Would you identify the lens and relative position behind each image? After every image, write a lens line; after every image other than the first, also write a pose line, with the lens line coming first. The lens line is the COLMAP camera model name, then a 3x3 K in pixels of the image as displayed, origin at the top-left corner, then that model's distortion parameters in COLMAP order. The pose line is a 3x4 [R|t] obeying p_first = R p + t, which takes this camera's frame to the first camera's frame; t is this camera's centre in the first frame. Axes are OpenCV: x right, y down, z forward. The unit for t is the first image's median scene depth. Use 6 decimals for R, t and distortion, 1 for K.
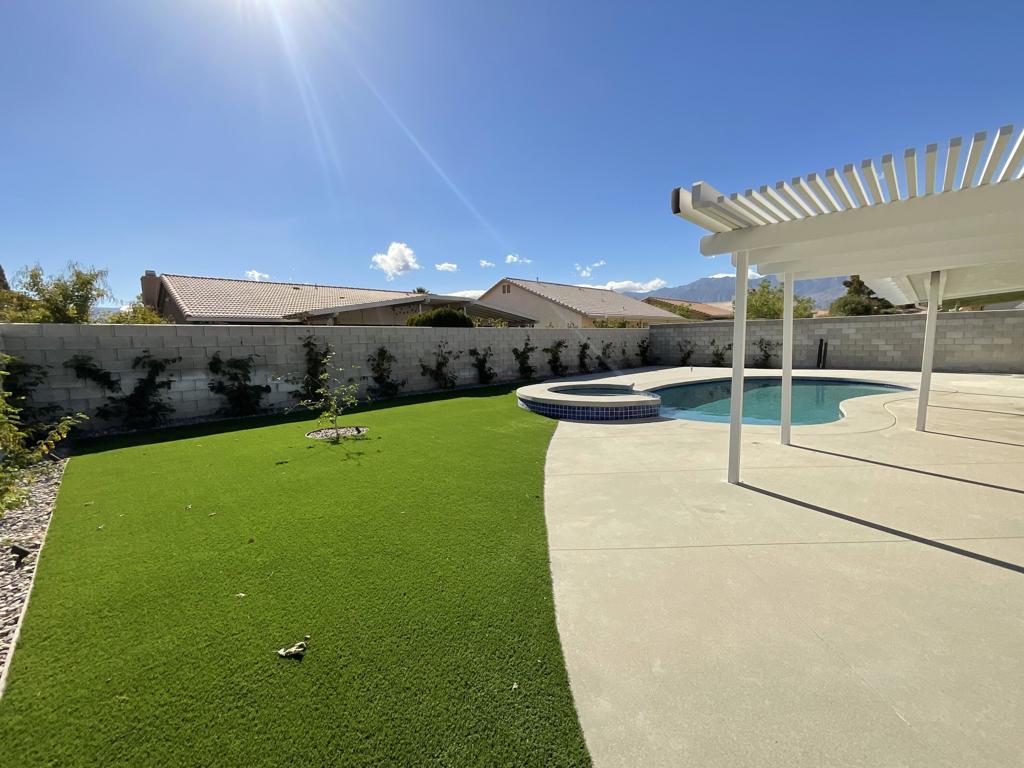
lens RADIAL K [[413.8, 0, 512.4], [0, 413.8, 384.4], [0, 0, 1]] dist [-0.000545, -0.000238]
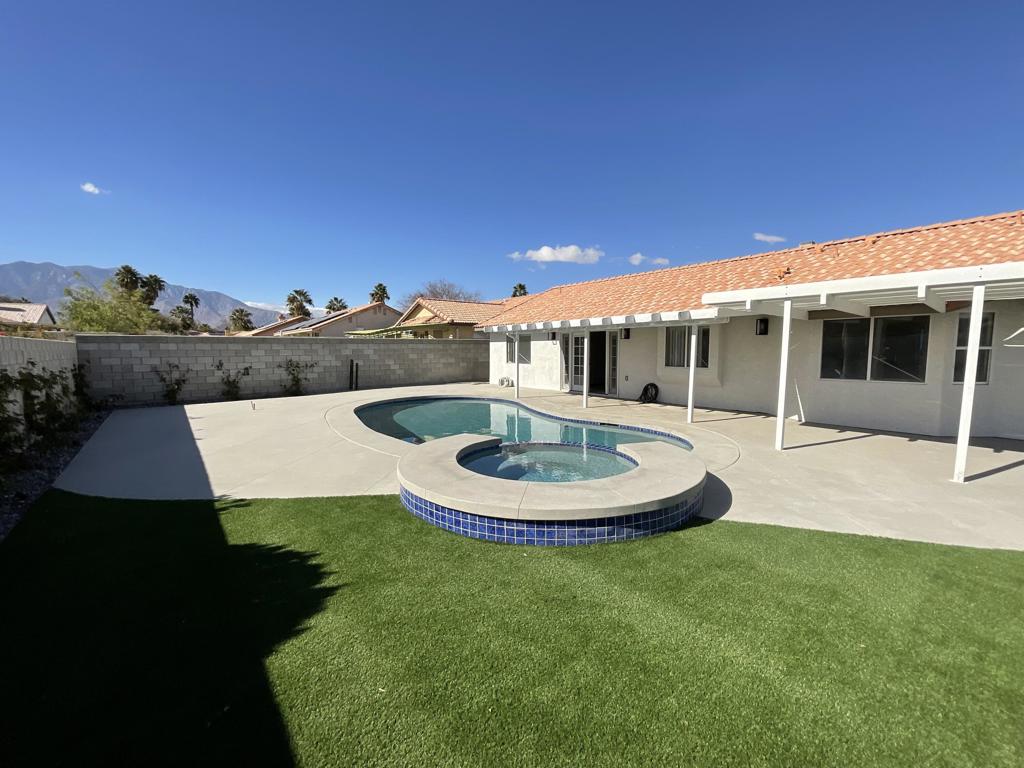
lens RADIAL K [[413.8, 0, 509.1], [0, 413.8, 386.0], [0, 0, 1]] dist [-0.000545, -0.000238]
pose [[0.092574, -0.070403, 0.993214, -0.238419], [0.112332, 0.991867, 0.059838, -0.080719], [-0.989349, 0.106030, 0.099730, 0.673336]]
